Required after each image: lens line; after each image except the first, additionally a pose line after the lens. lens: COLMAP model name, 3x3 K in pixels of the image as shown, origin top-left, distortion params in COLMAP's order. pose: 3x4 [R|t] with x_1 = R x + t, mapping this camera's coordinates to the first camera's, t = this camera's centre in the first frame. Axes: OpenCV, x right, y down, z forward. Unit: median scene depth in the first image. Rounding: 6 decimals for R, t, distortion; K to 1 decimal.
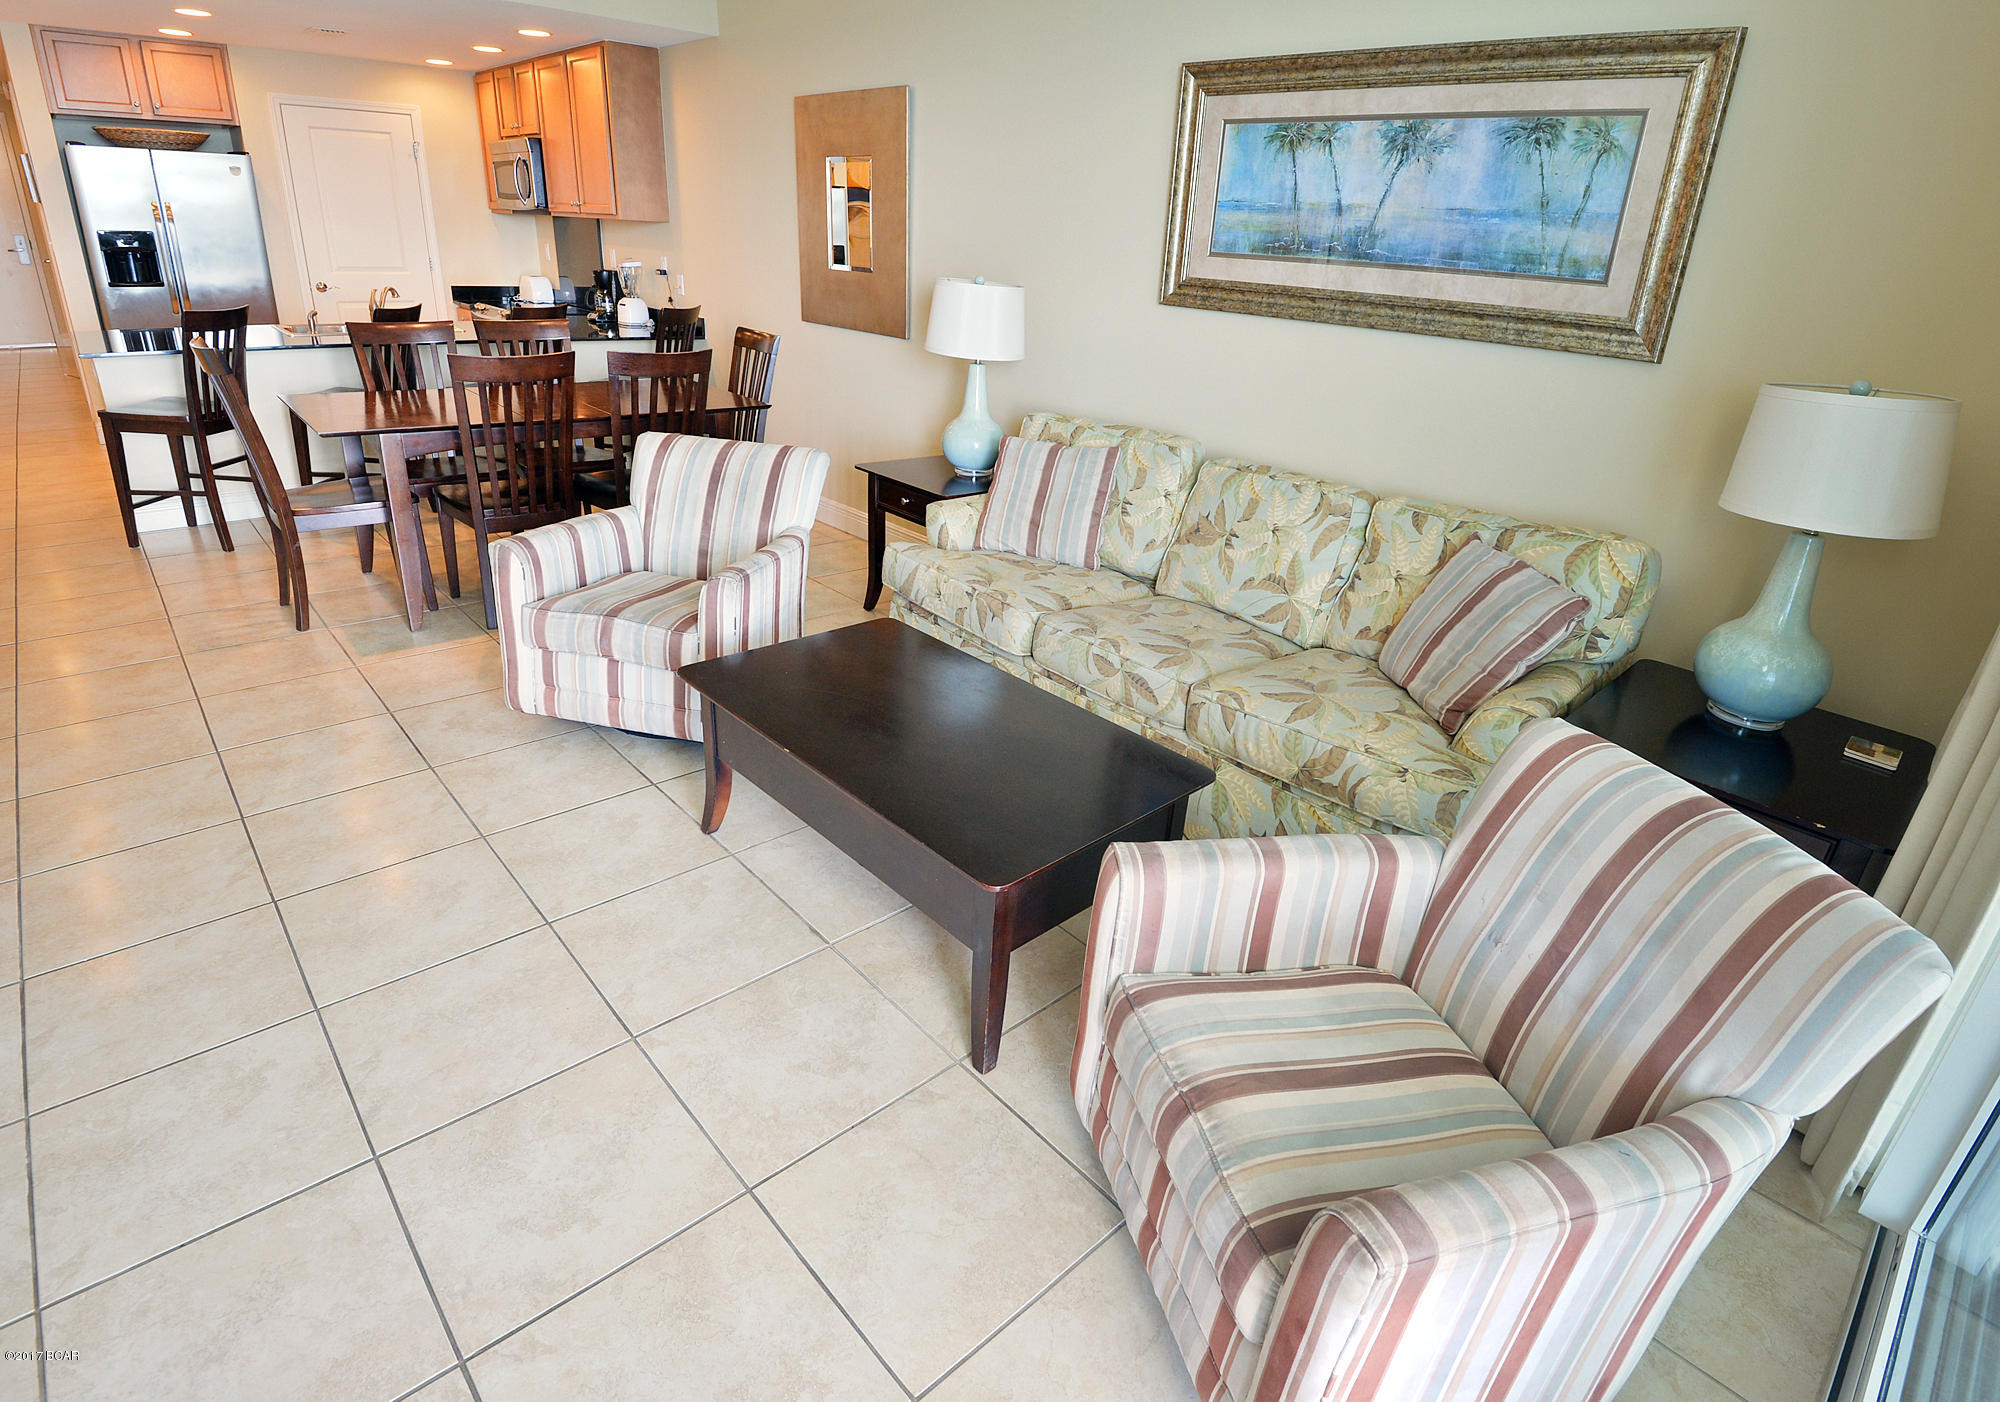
lens RADIAL K [[1030.2, 0, 997.7], [0, 1030.2, 651.1], [0, 0, 1]] dist [-0.005407, -0.001397]
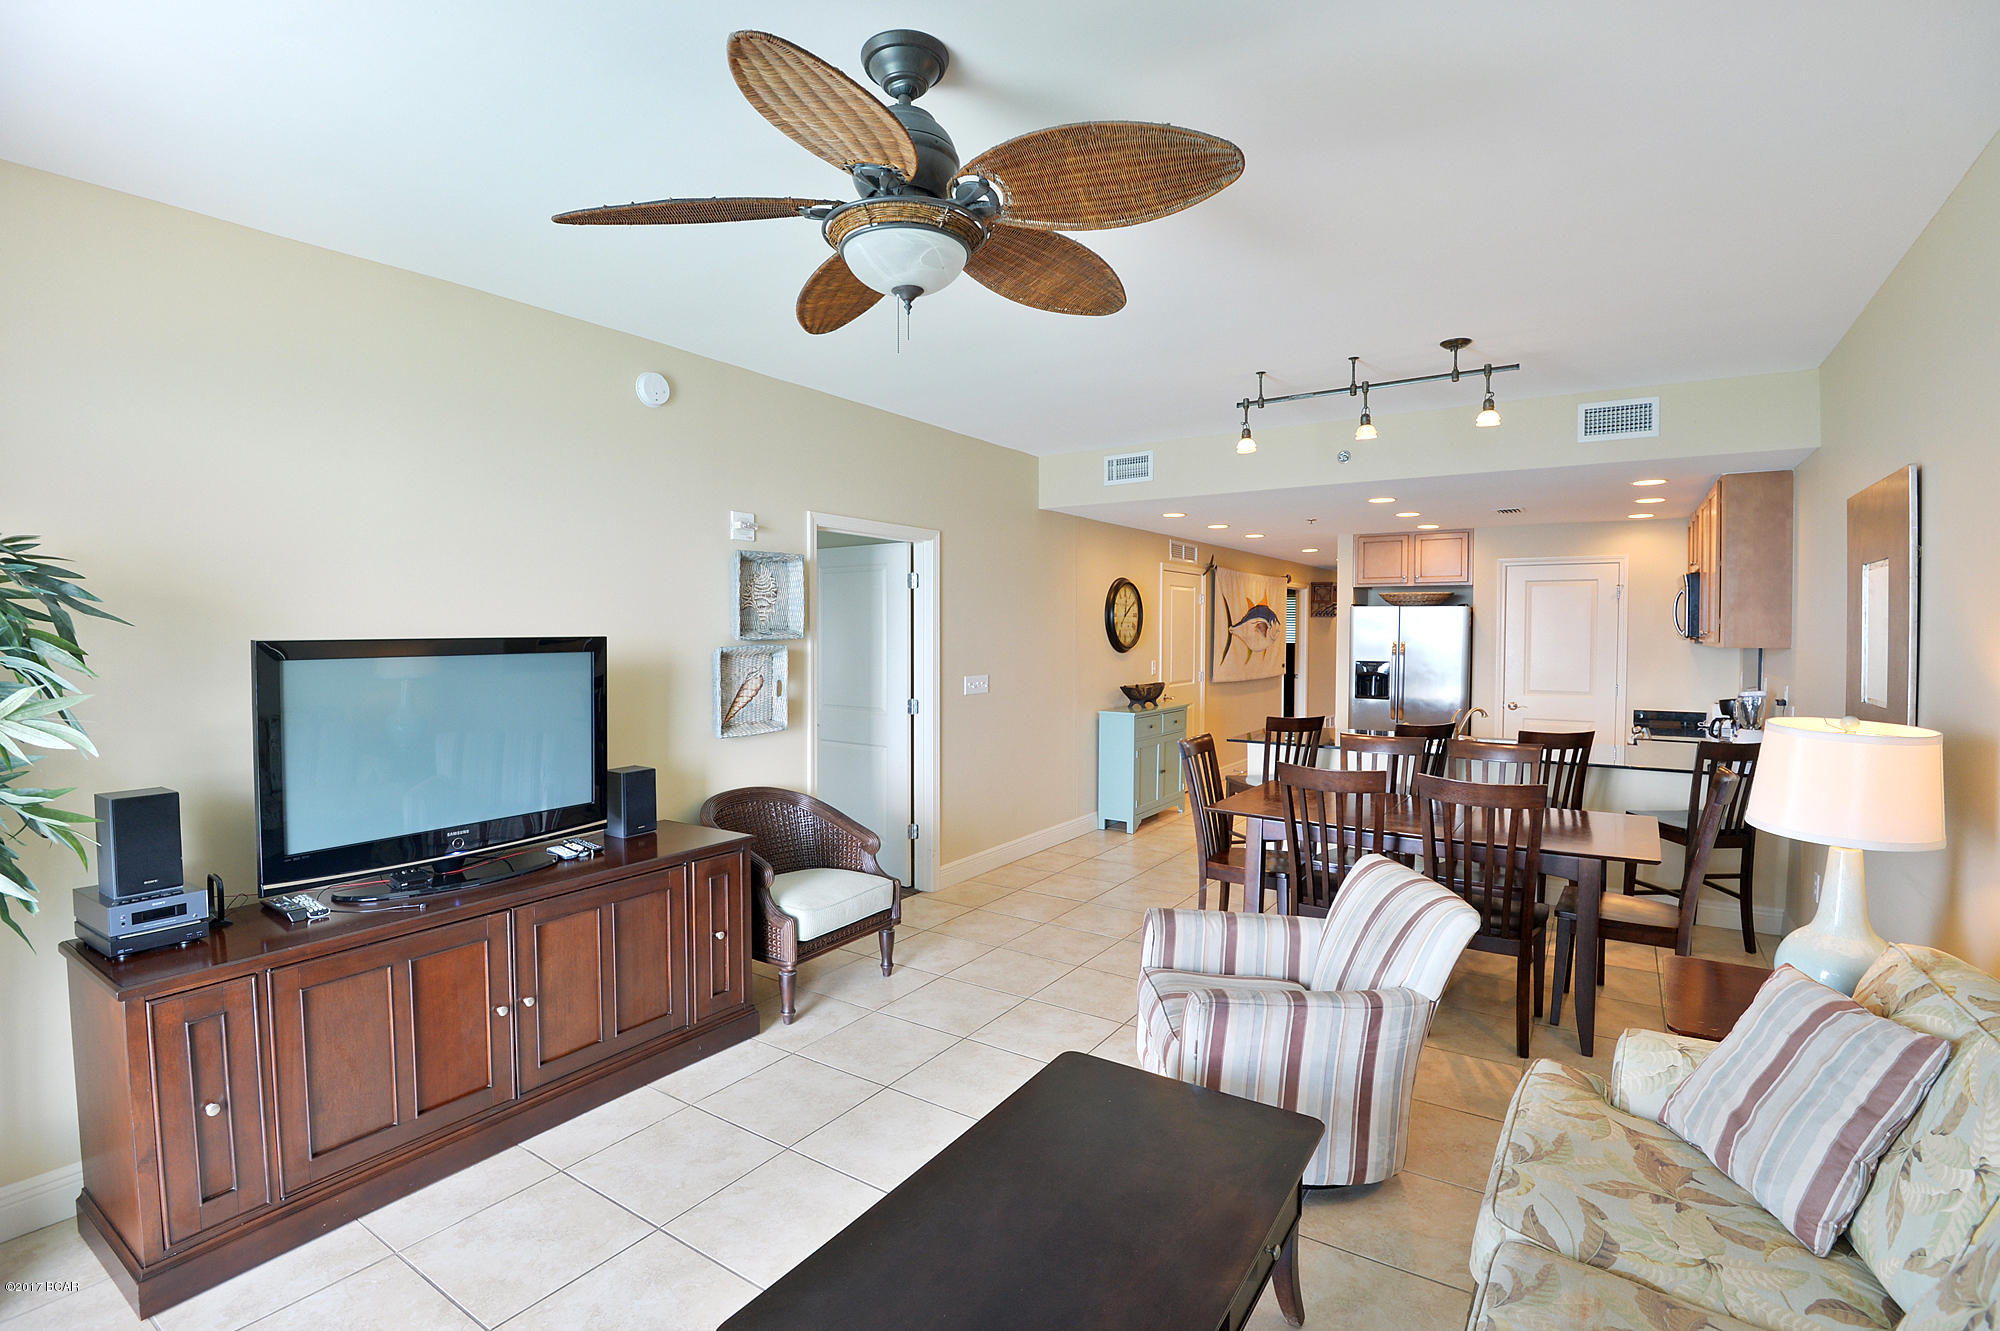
lens RADIAL K [[948.3, 0, 1000.0], [0, 948.3, 665.5], [0, 0, 1]] dist [-0.061580, 0.000017]
pose [[0.250669, -0.003628, -0.968066, 0.257168], [-0.364437, 0.926074, -0.097837, -0.098530], [0.896856, 0.377324, 0.230816, 0.259890]]
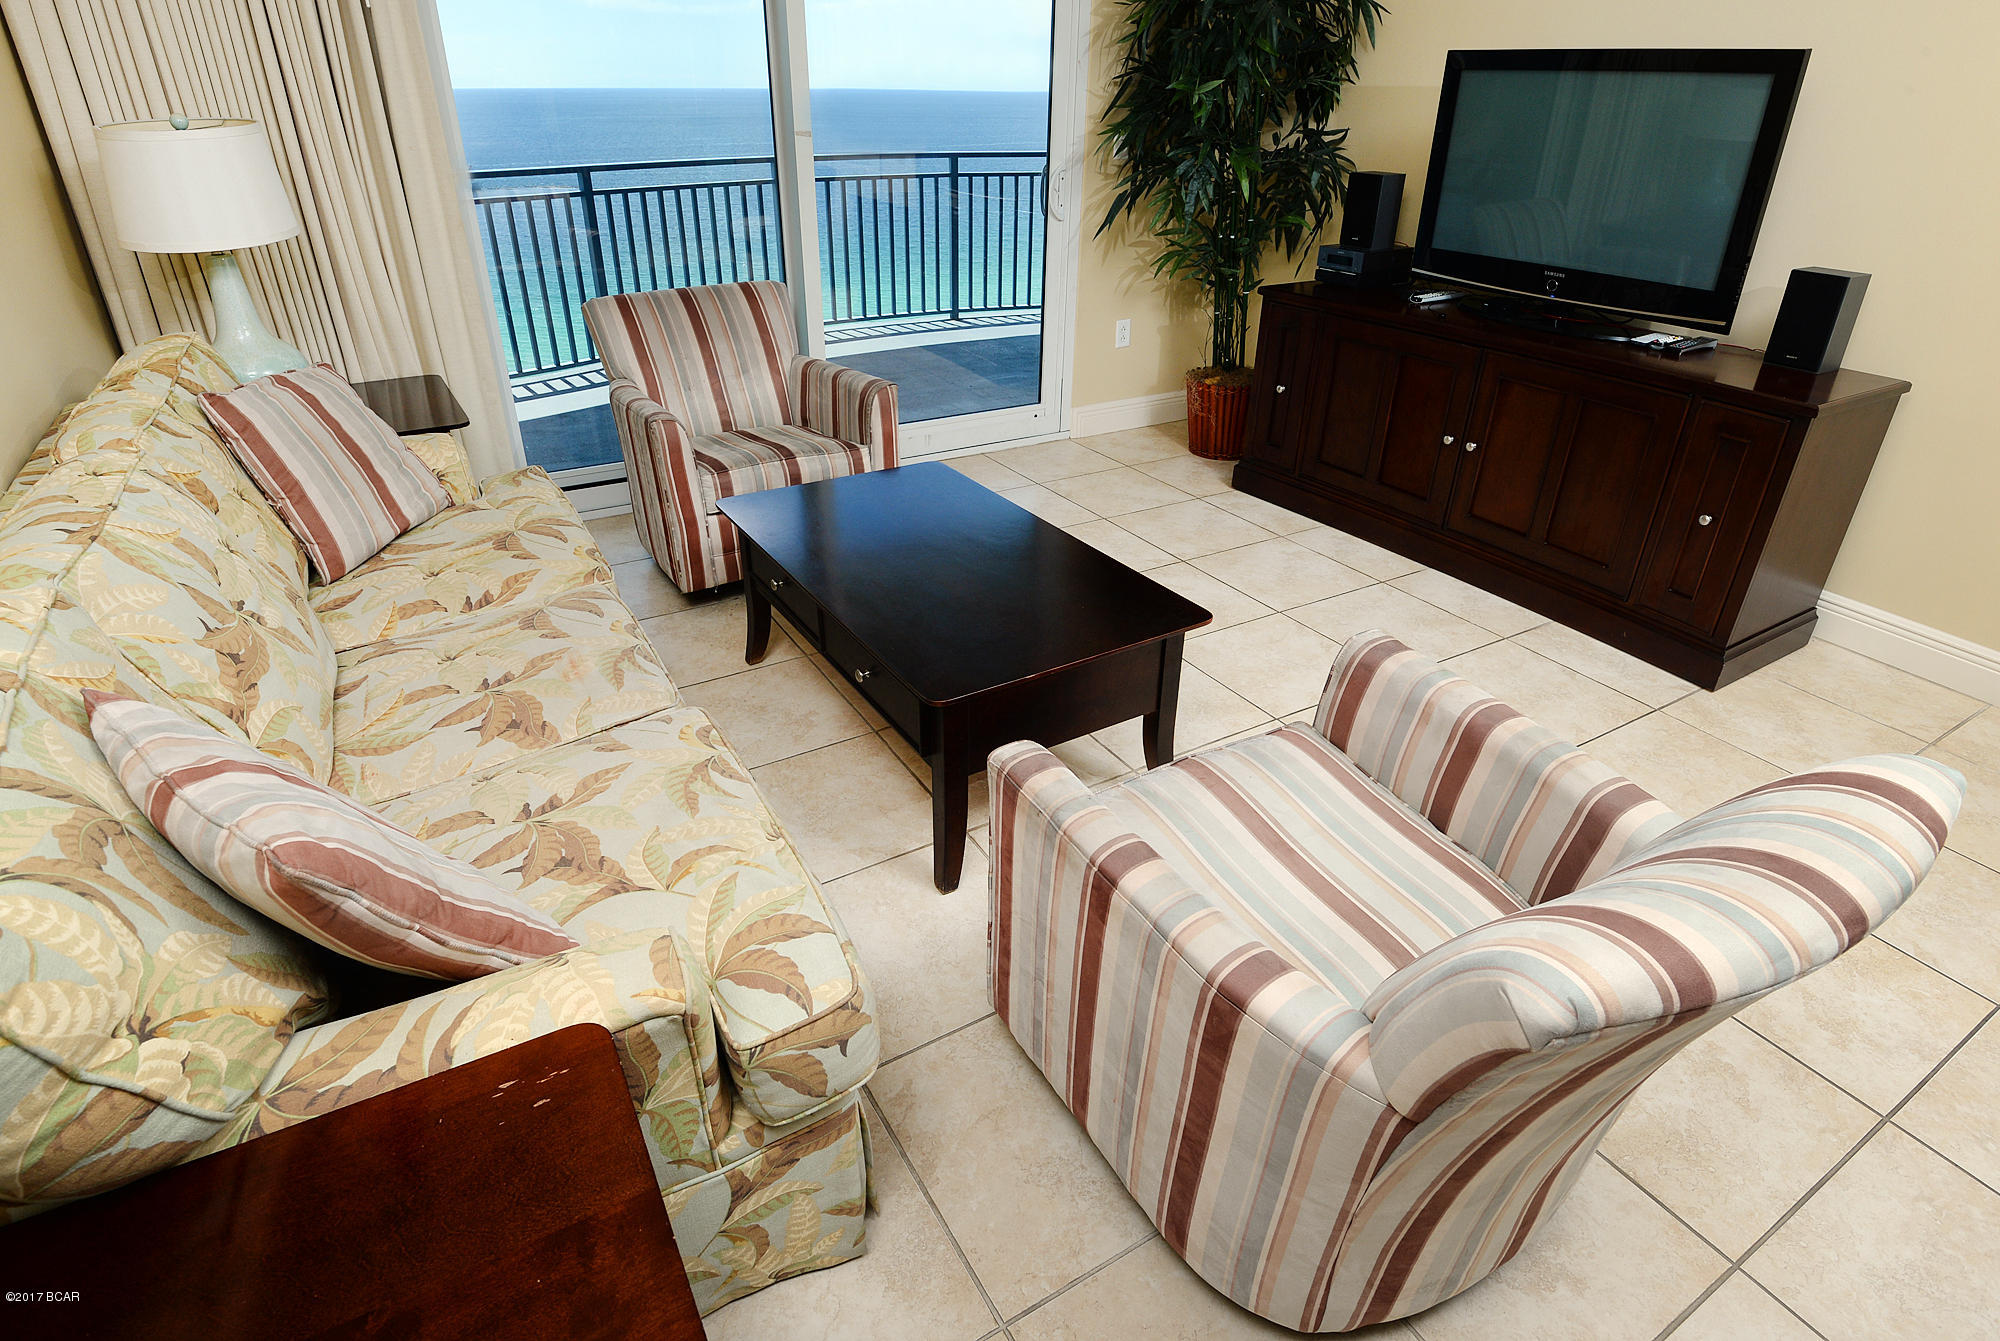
lens RADIAL K [[1061.4, 0, 994.6], [0, 1061.4, 644.2], [0, 0, 1]] dist [0.000853, 0.000210]
pose [[-0.977400, -0.142273, 0.156356, -0.096296], [0.031867, 0.632022, 0.774295, -0.264962], [-0.208982, 0.761779, -0.613205, 0.669982]]
